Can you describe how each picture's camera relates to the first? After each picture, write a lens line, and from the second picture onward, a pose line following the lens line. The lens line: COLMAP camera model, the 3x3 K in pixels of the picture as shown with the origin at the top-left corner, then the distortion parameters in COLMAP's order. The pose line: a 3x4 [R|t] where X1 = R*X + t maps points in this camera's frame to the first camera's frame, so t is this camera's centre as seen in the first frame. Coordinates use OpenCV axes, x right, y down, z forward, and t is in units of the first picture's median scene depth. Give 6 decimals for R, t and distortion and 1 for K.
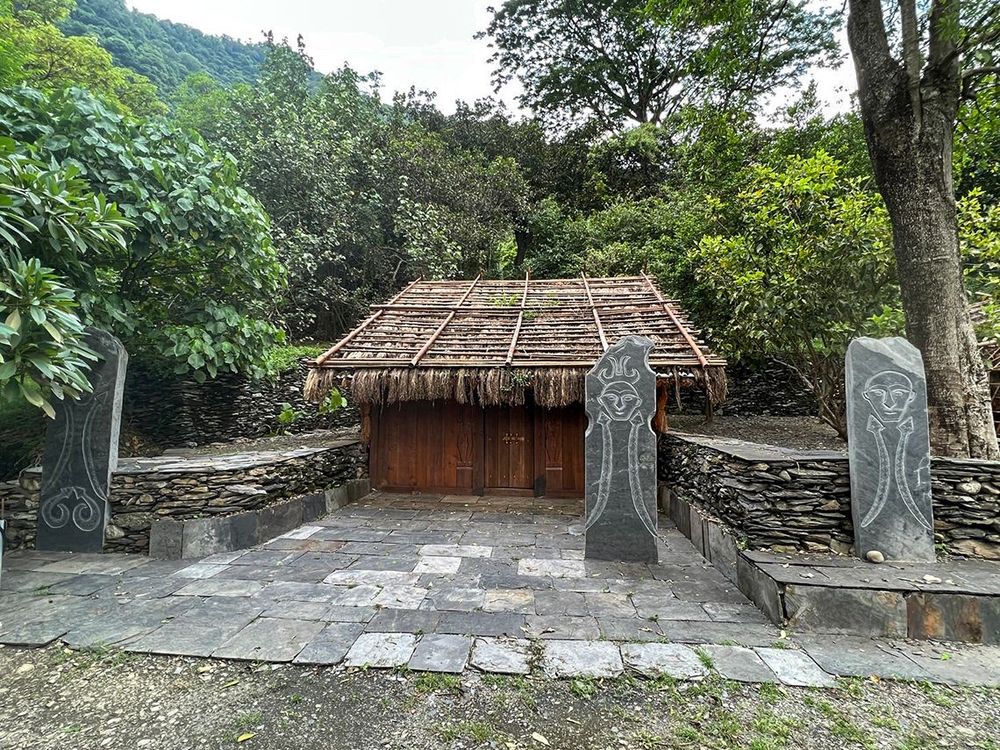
lens RADIAL K [[501.5, 0, 500.0], [0, 501.5, 375.0], [0, 0, 1]] dist [-0.001569, -0.000038]
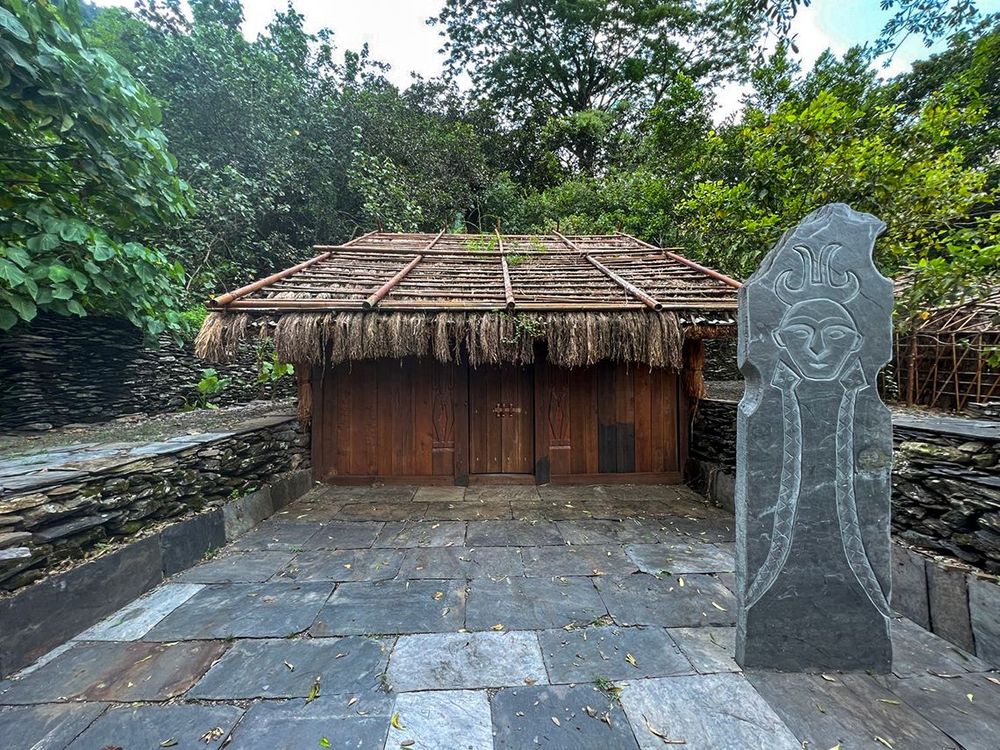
lens RADIAL K [[401.5, 0, 500.0], [0, 401.5, 375.0], [0, 0, 1]] dist [-0.000521, 0.000057]
pose [[0.990919, -0.007931, 0.134230, -0.065895], [0.000054, 0.998283, 0.058580, 0.037344], [-0.134464, -0.058041, 0.989217, 0.395741]]
